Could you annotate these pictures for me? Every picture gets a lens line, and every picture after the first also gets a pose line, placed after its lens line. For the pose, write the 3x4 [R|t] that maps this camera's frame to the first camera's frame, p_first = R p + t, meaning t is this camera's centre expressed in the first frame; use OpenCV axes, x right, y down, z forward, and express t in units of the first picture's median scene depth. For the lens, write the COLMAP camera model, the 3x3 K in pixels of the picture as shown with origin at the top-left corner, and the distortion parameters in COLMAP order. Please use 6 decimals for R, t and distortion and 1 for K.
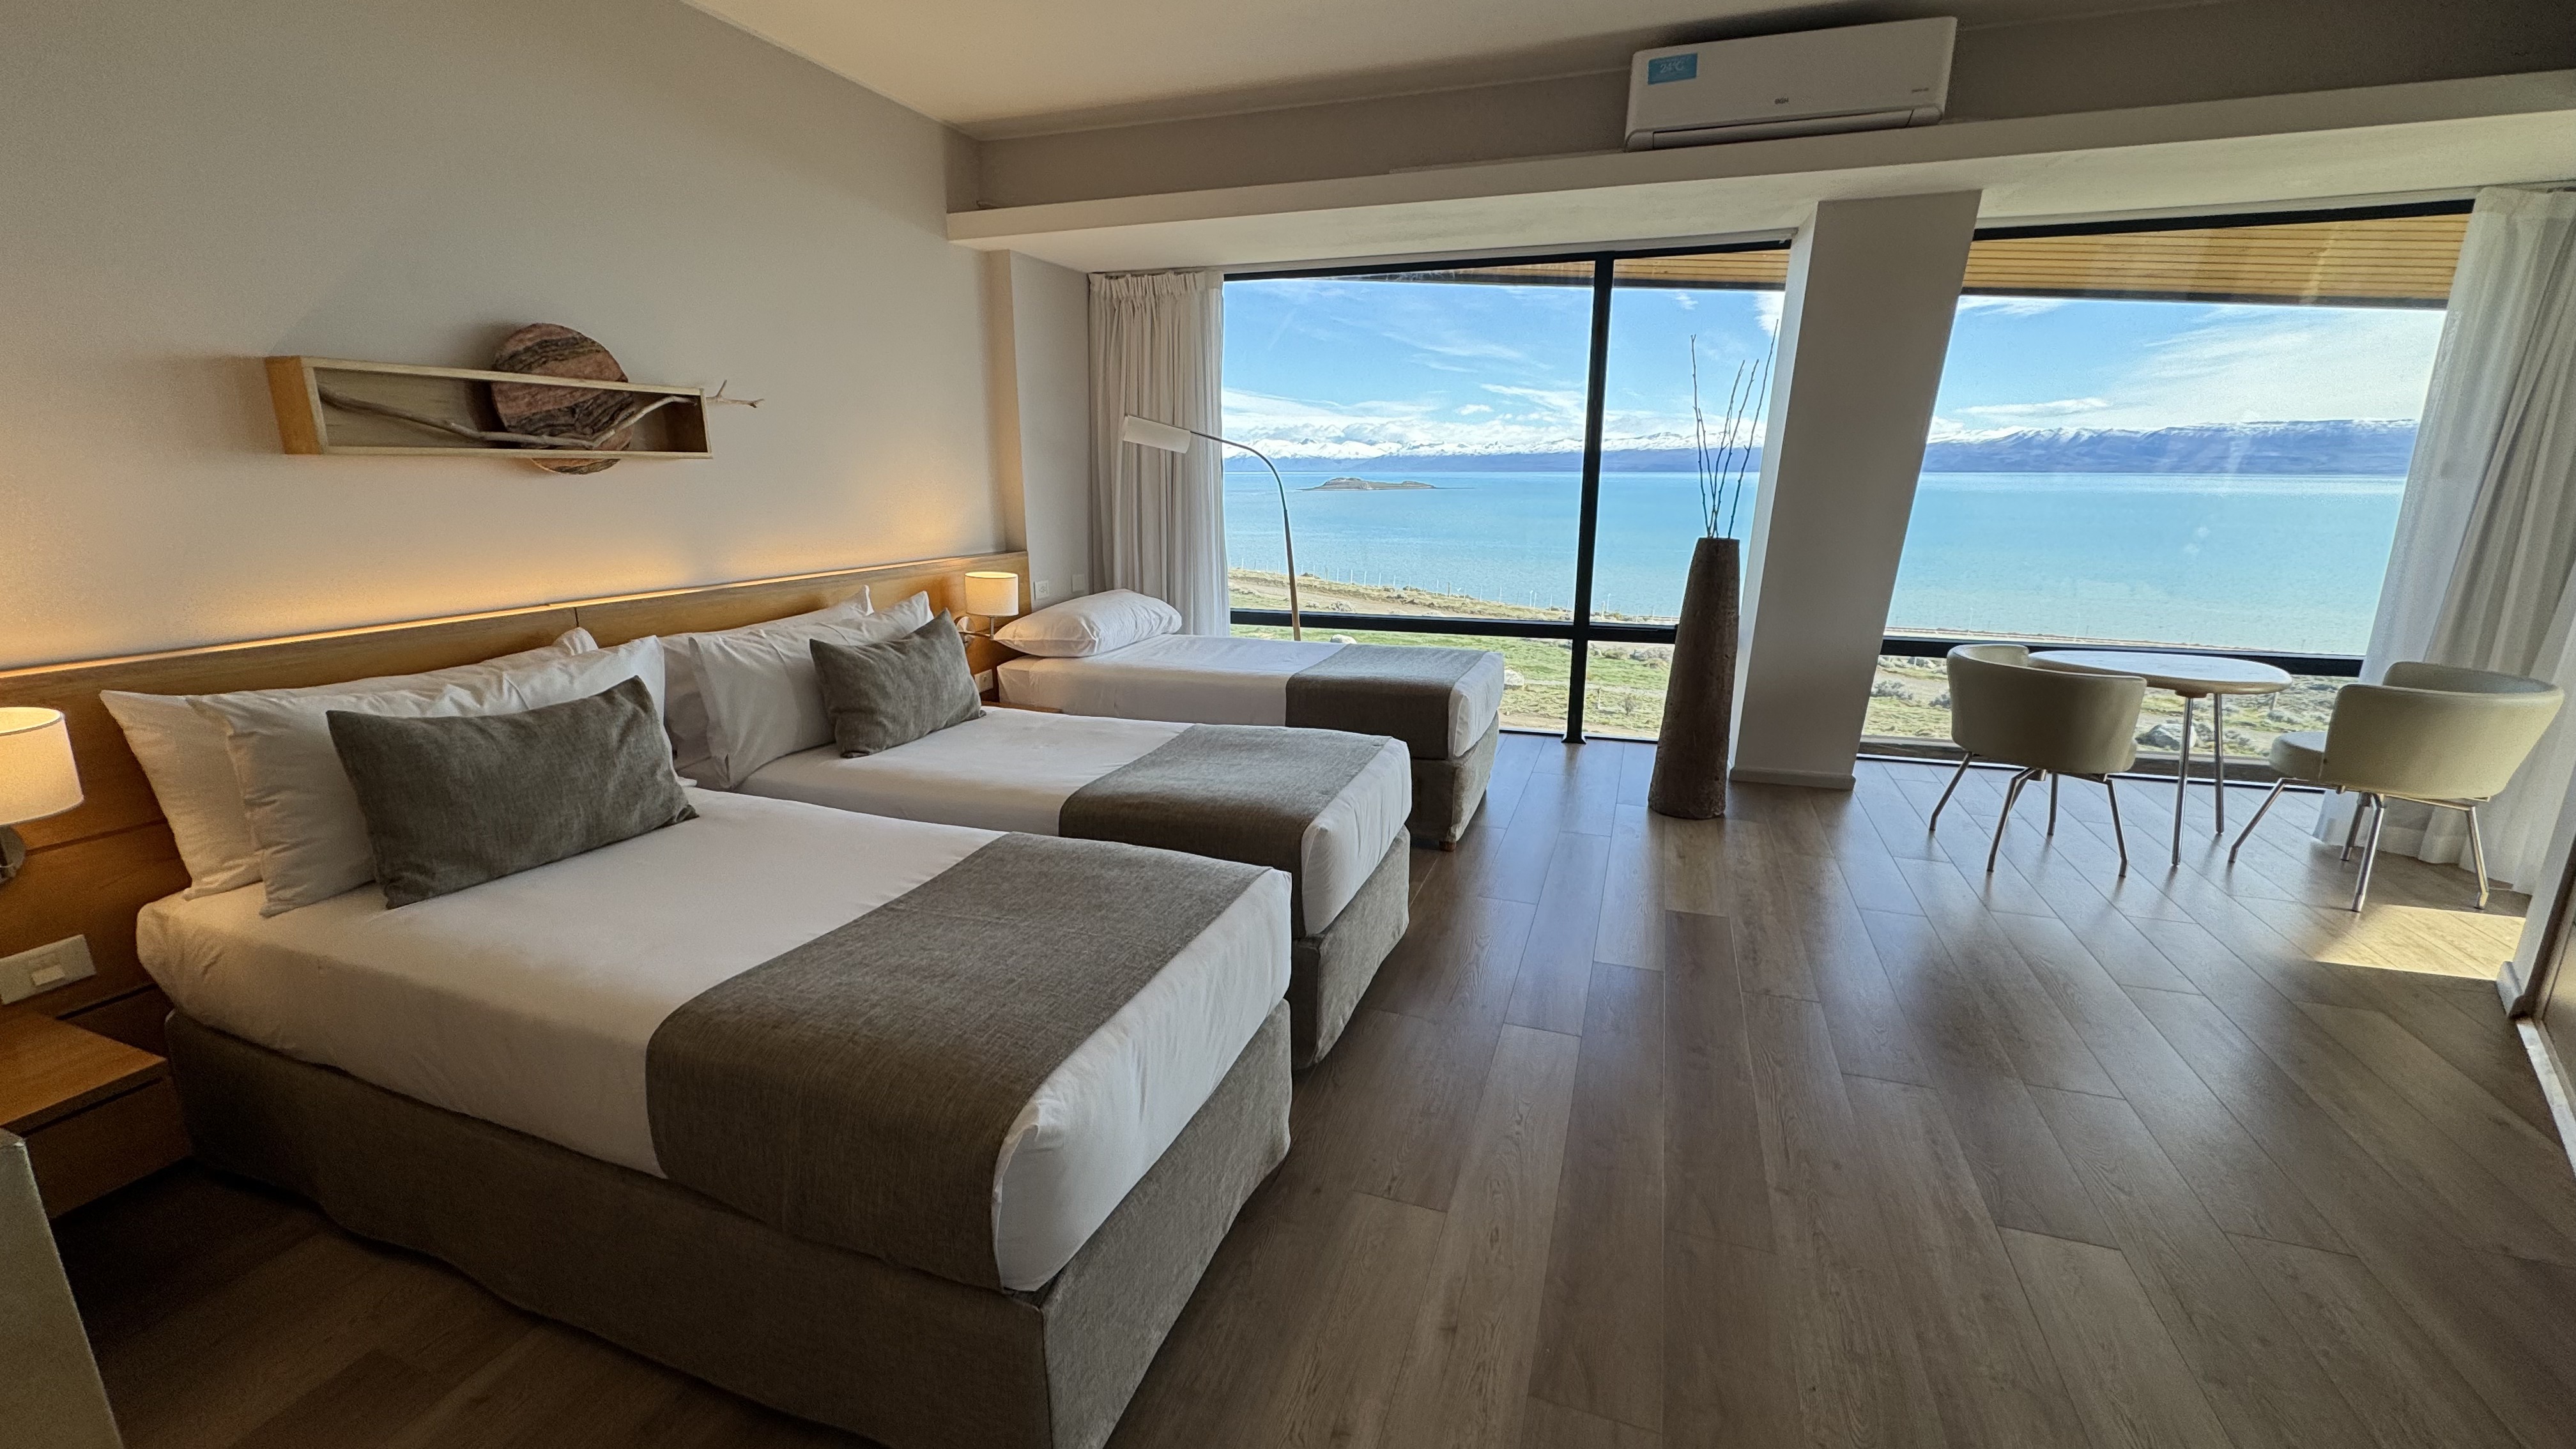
lens RADIAL K [[1038.4, 0, 1288.0], [0, 1038.4, 724.5], [0, 0, 1]] dist [0.001144, -0.000189]
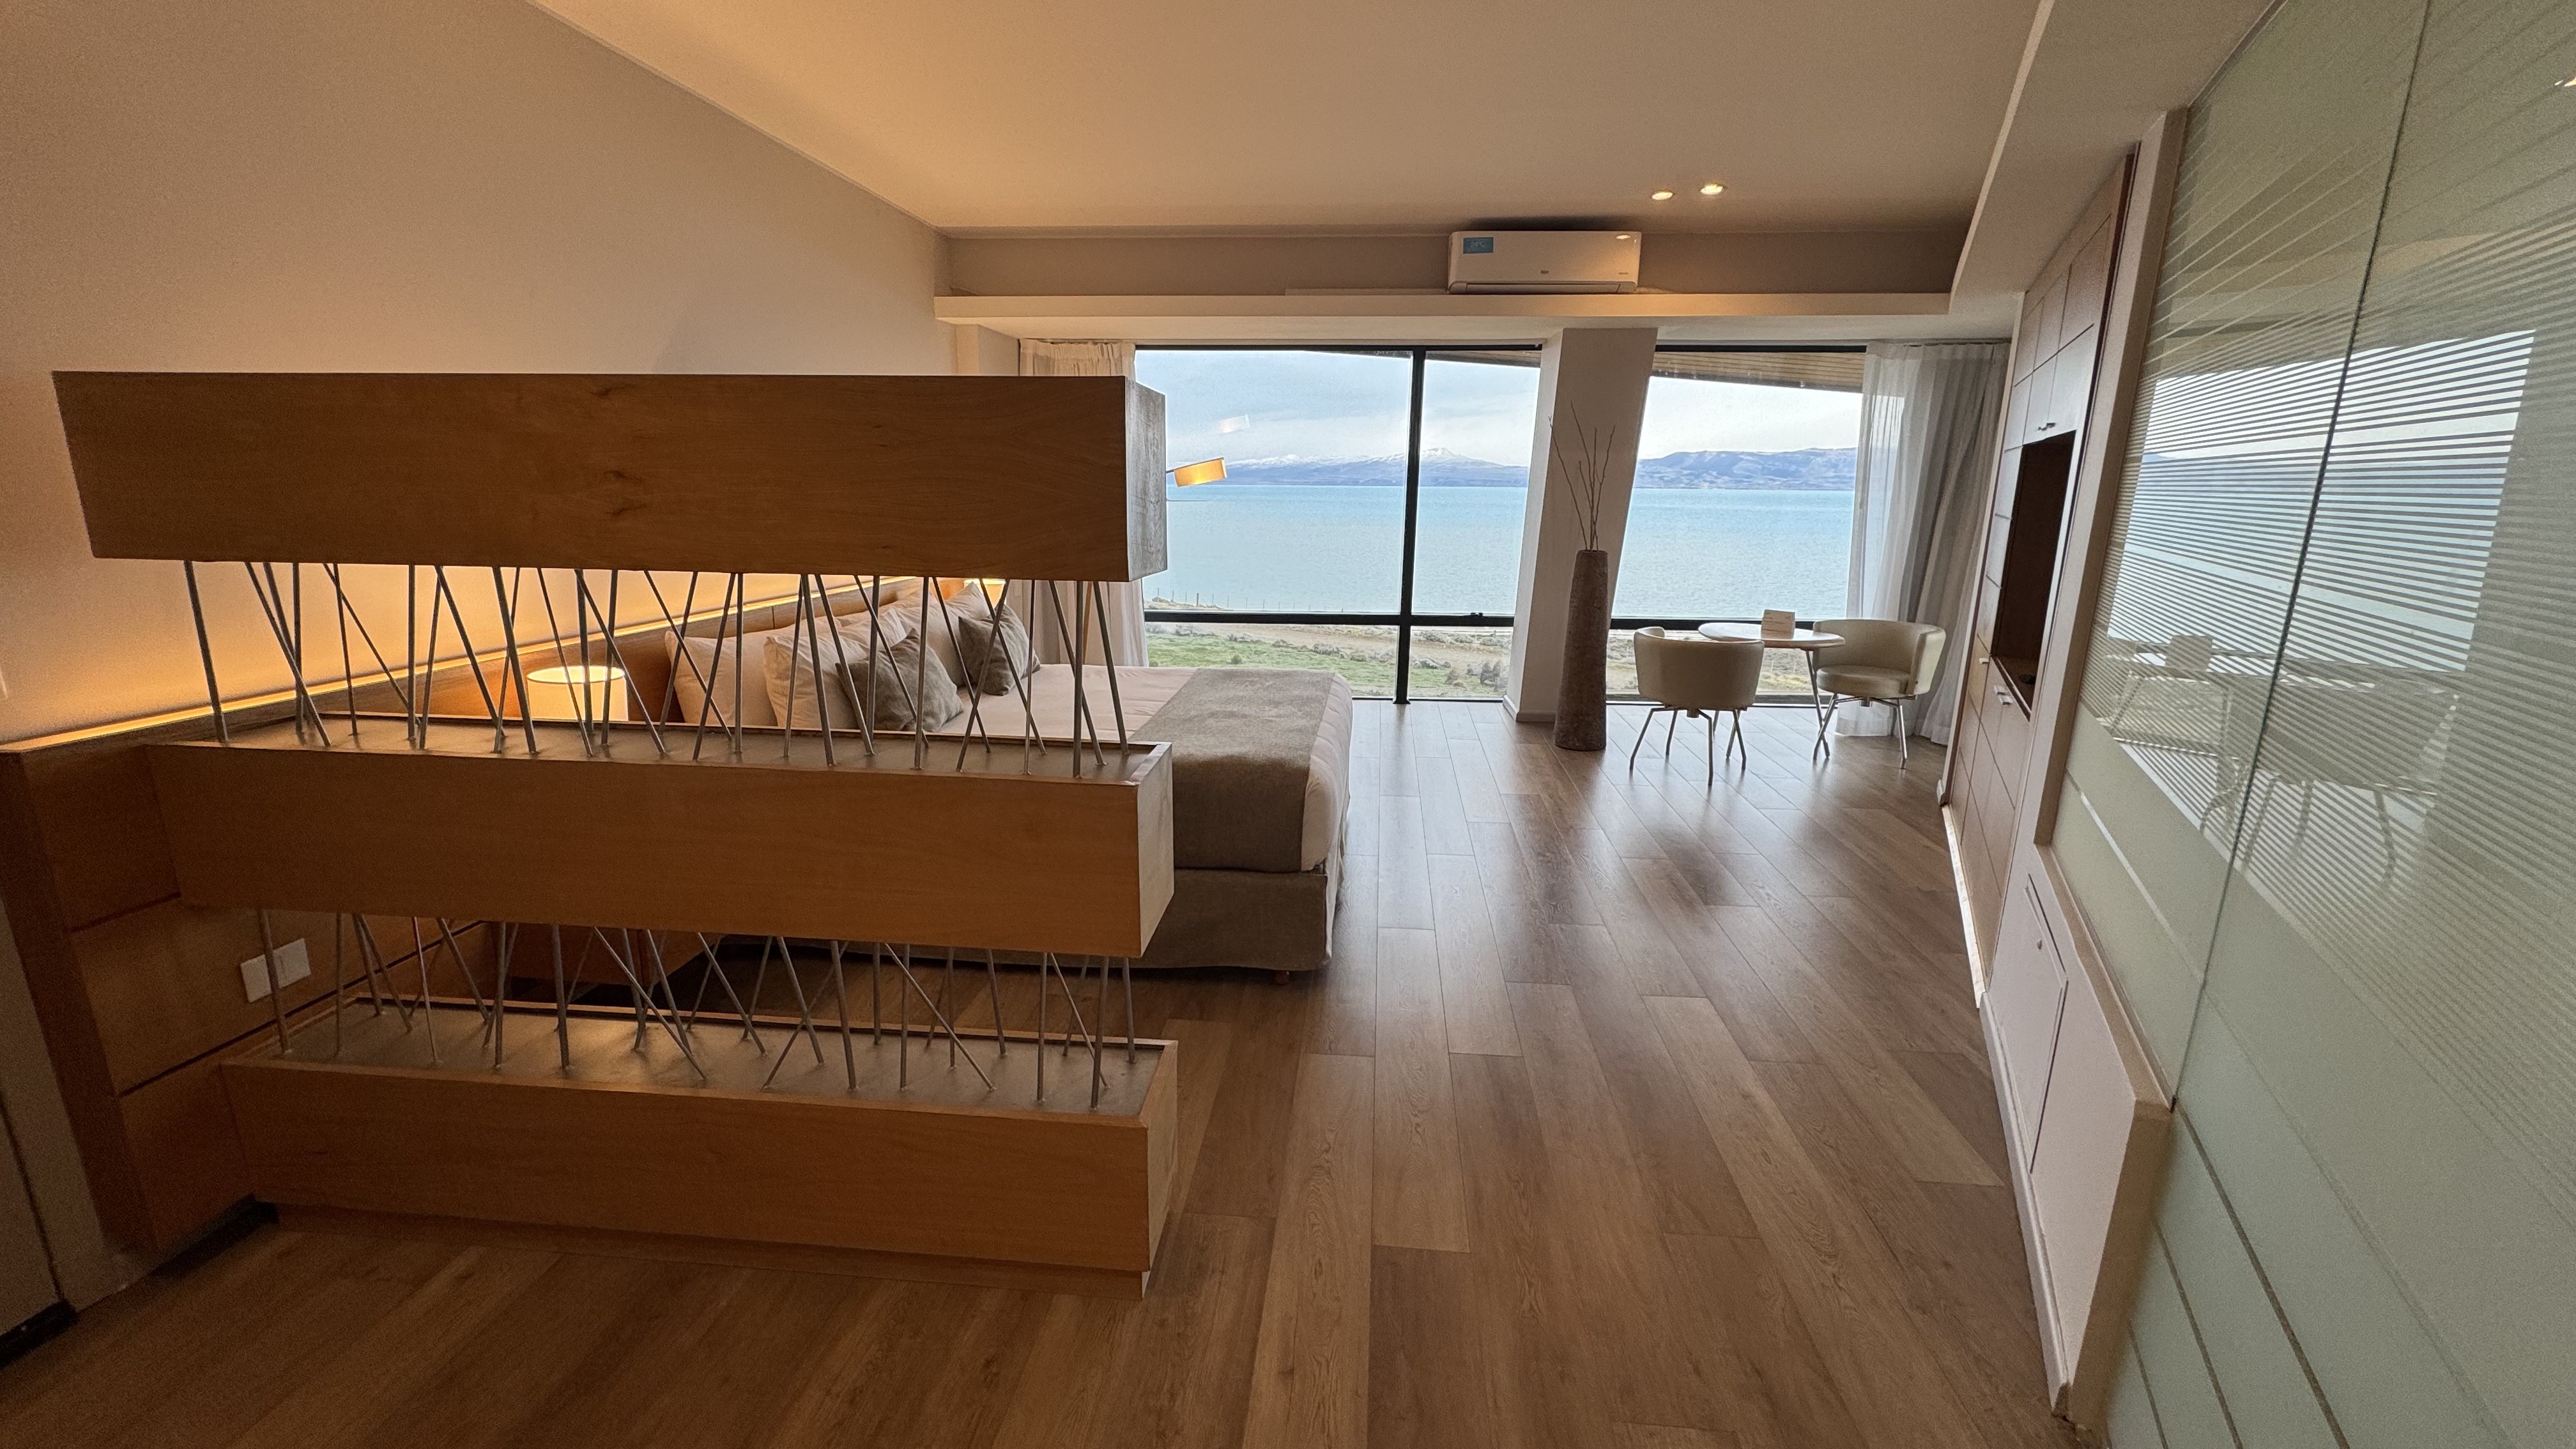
lens RADIAL K [[1035.7, 0, 1278.4], [0, 1035.7, 722.6], [0, 0, 1]] dist [0.000889, -0.000529]
pose [[0.972101, -0.046619, 0.229885, -0.311342], [0.048584, 0.998815, -0.002892, 0.065554], [-0.229477, 0.013980, 0.973214, -0.425401]]
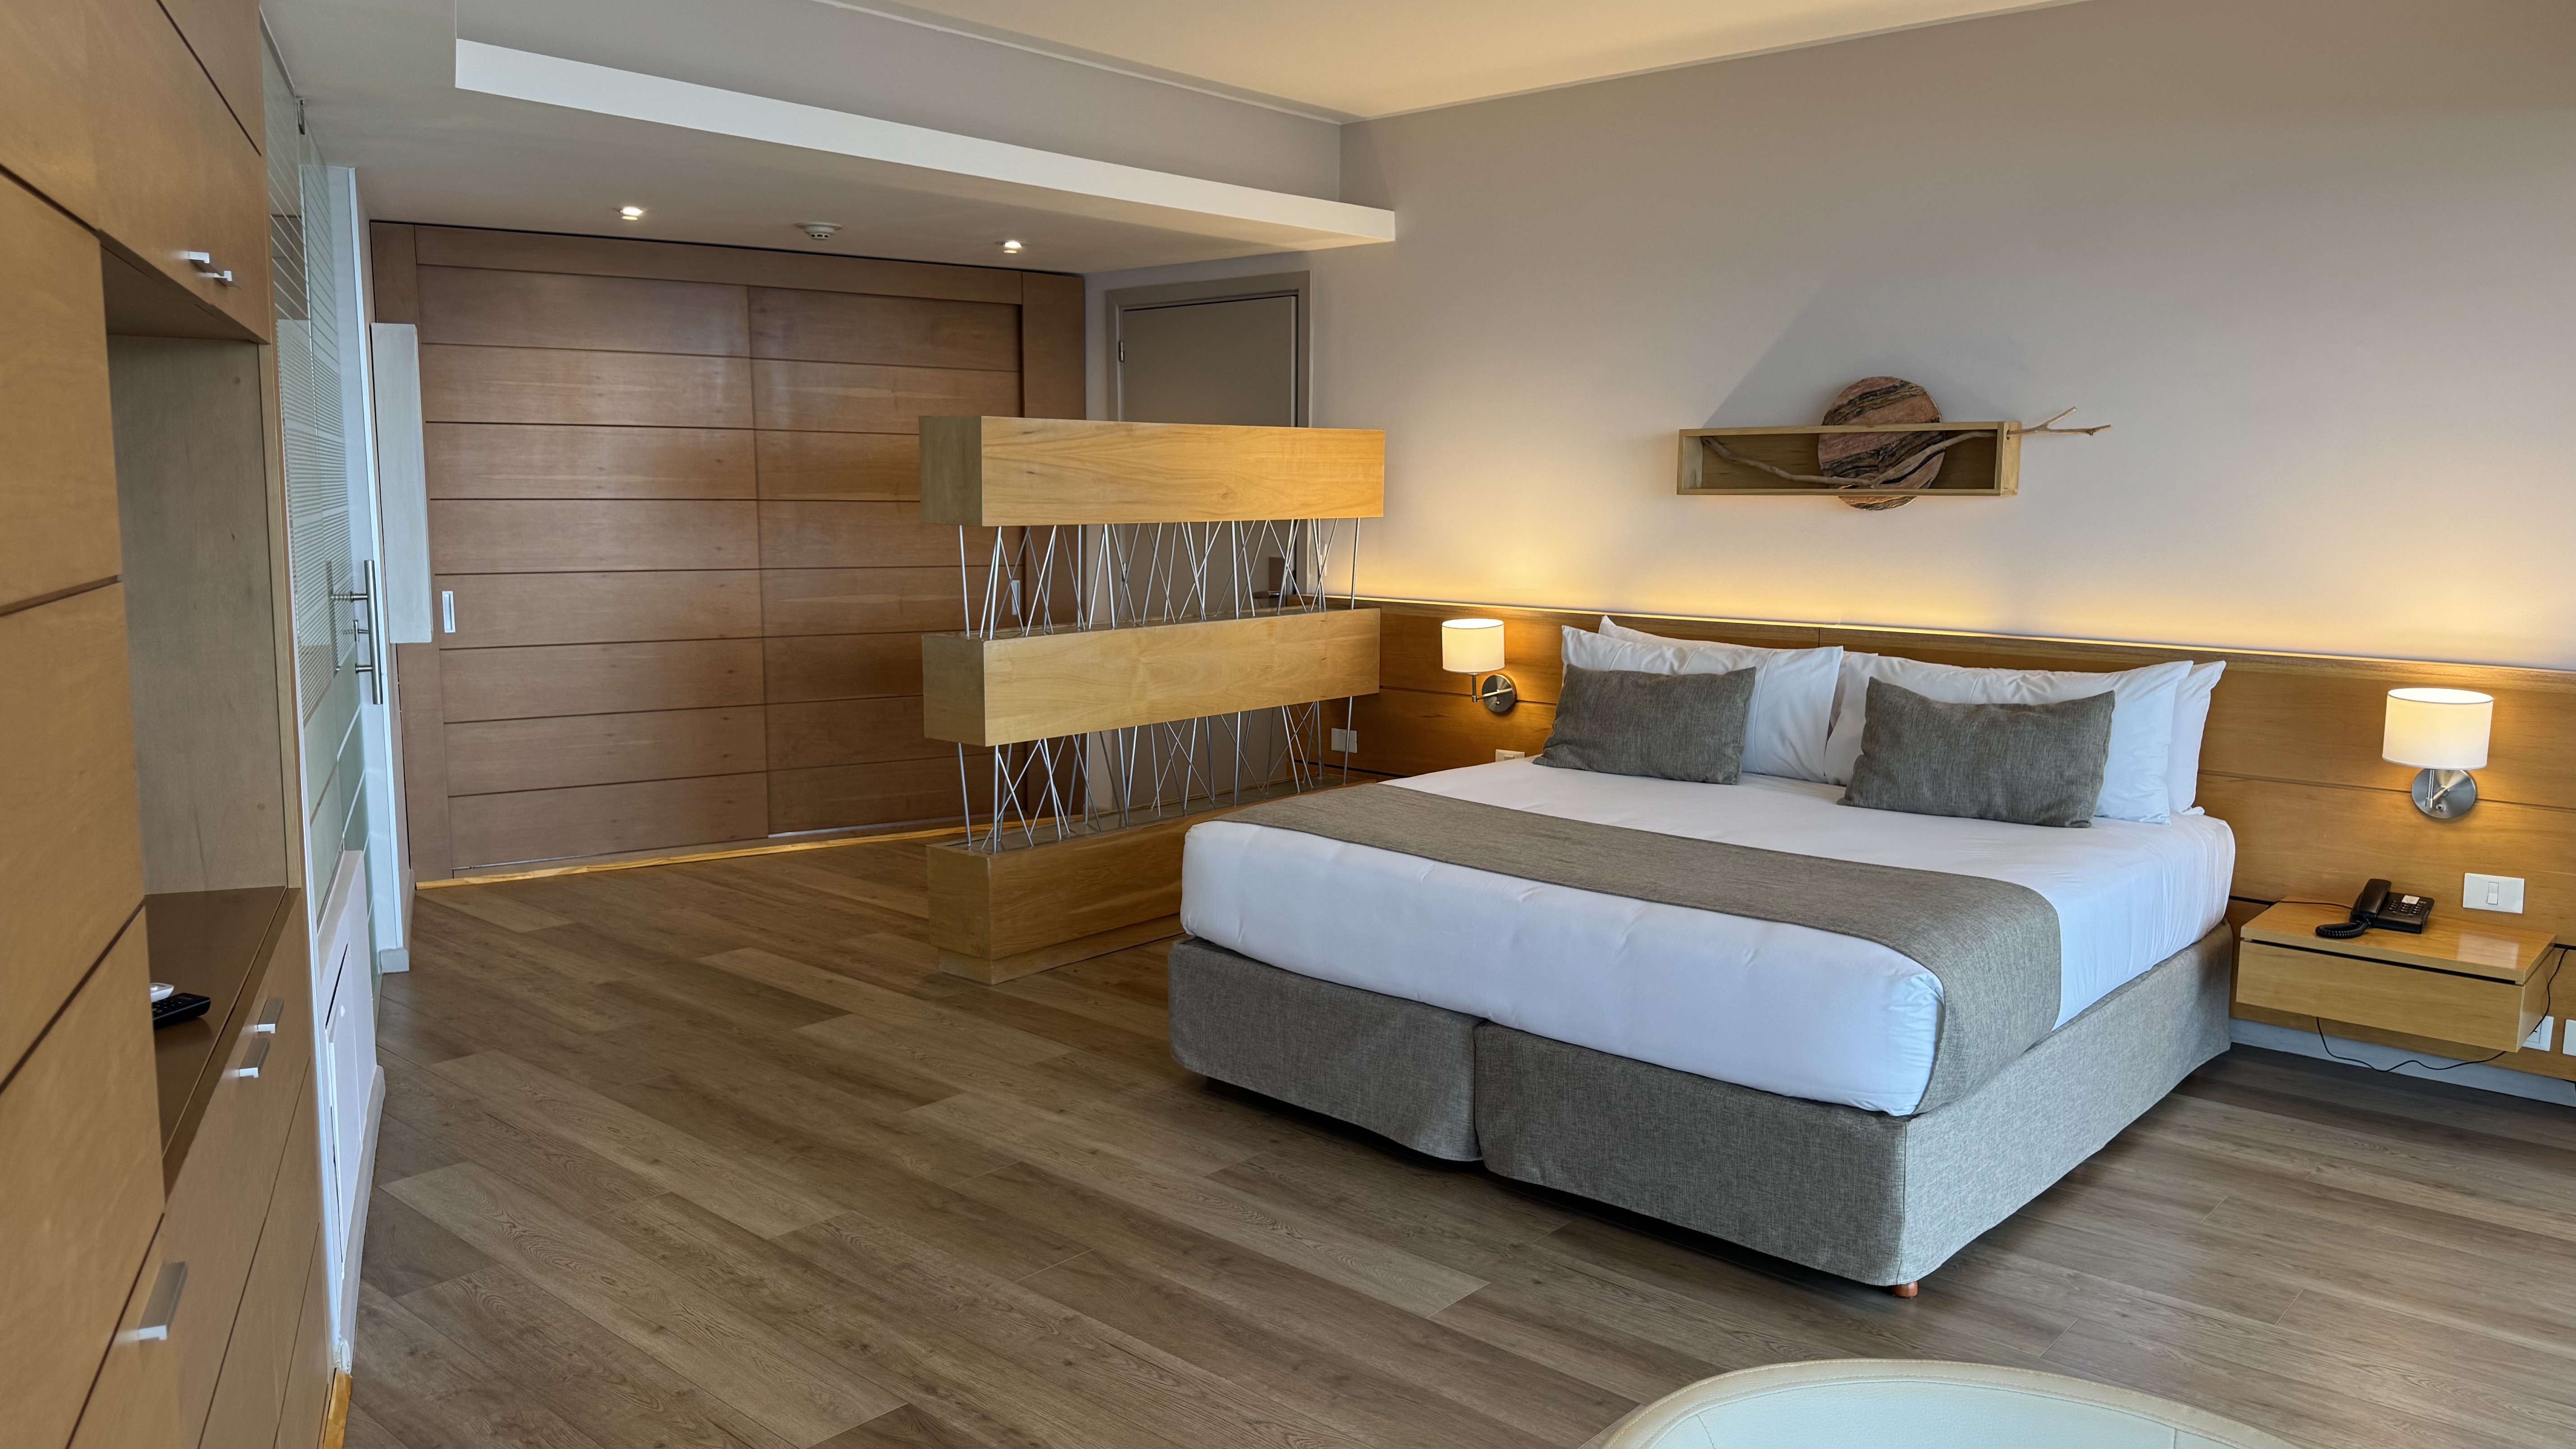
lens RADIAL K [[1841.0, 0, 1281.3], [0, 1841.0, 723.0], [0, 0, 1]] dist [0.095606, -0.115889]
pose [[-0.392731, 0.117871, -0.912069, 1.193583], [-0.220759, 0.950672, 0.217917, -0.277492], [0.892764, 0.286930, -0.347337, 1.042338]]
